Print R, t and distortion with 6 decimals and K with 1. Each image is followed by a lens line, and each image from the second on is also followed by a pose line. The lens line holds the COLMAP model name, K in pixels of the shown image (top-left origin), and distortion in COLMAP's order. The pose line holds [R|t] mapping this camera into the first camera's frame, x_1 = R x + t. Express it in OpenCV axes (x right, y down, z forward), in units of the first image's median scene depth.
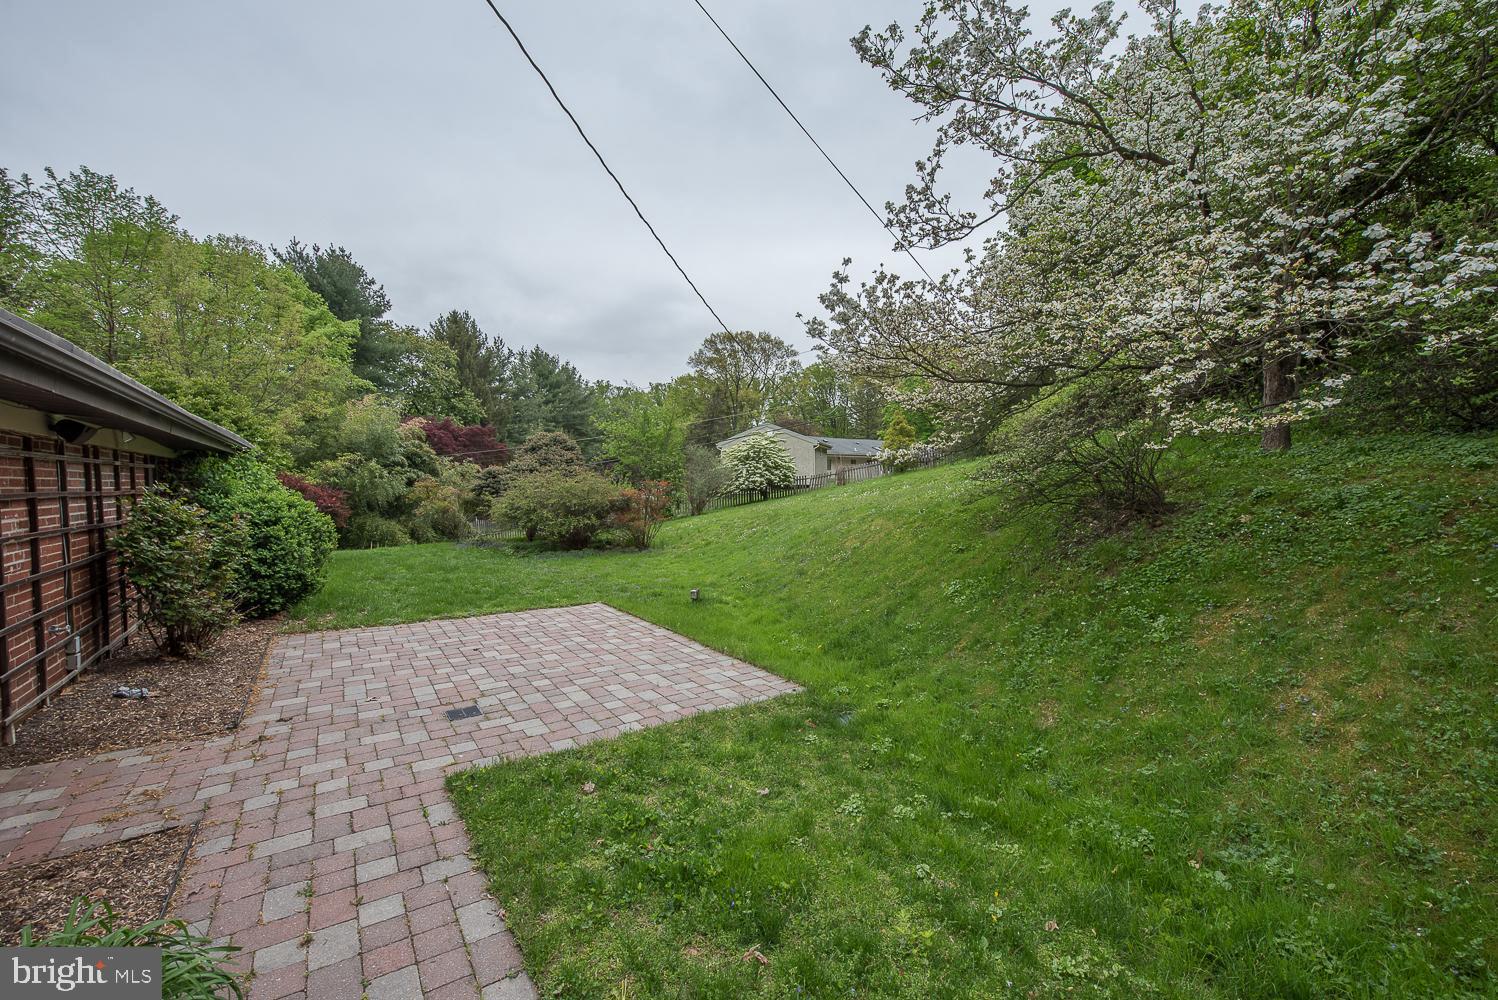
lens RADIAL K [[606.6, 0, 749.0], [0, 606.6, 500.0], [0, 0, 1]] dist [0.000668, -0.005860]
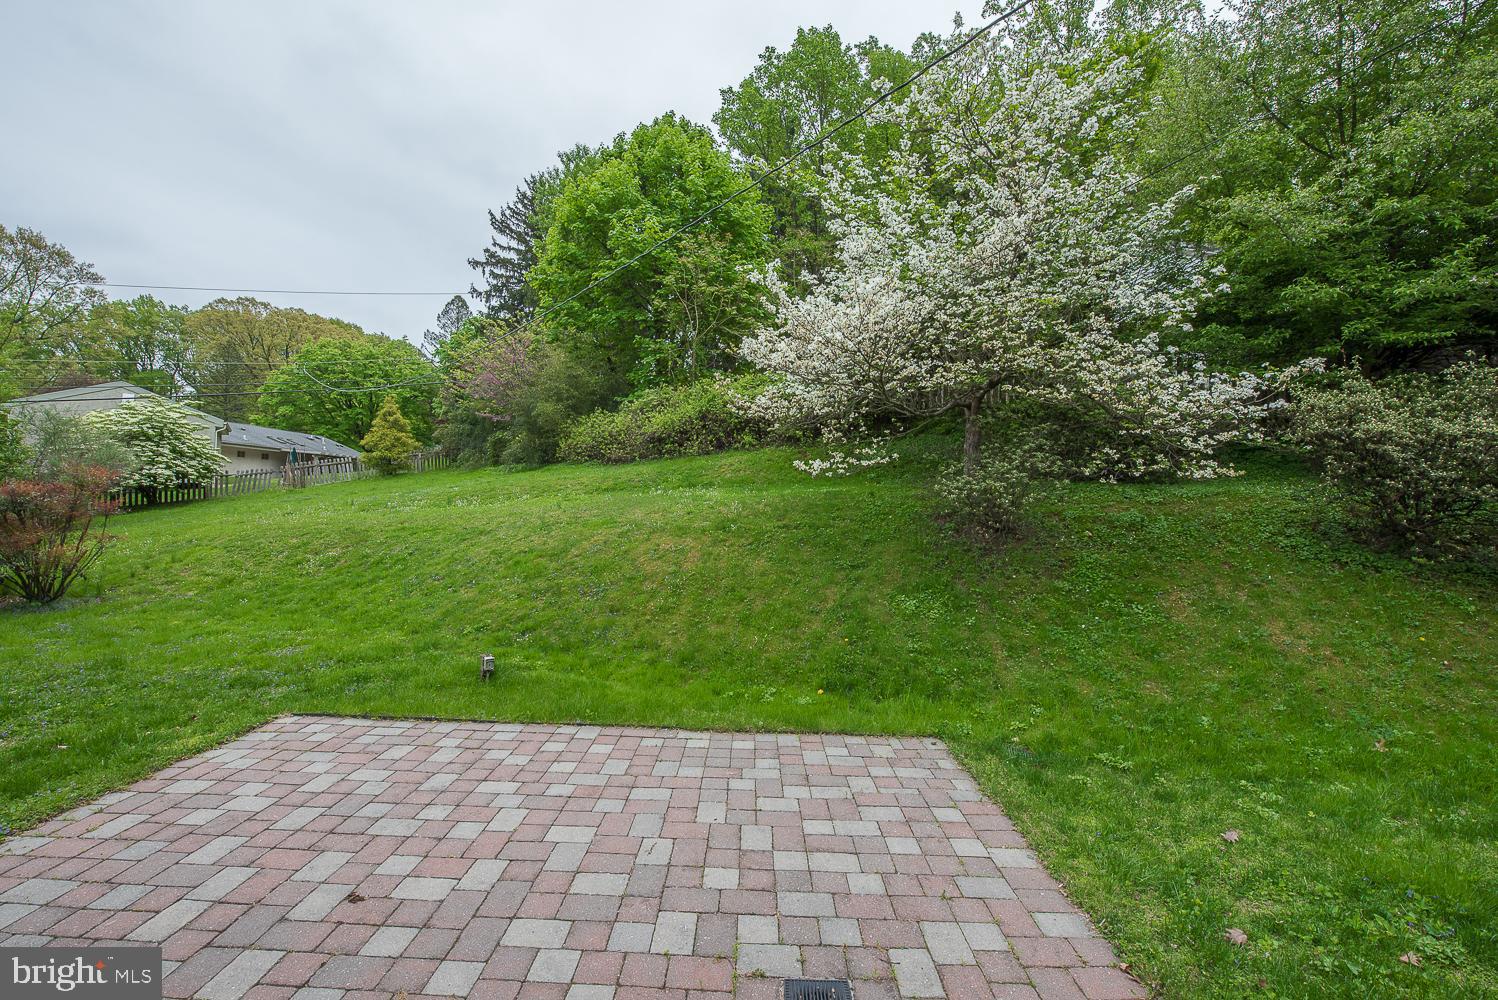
lens RADIAL K [[606.6, 0, 749.0], [0, 606.6, 500.0], [0, 0, 1]] dist [0.000668, -0.005860]
pose [[0.563777, 0.038917, 0.825010, -0.712552], [-0.024575, 0.999237, -0.030342, -0.003936], [-0.825562, -0.003168, 0.564303, 0.642491]]
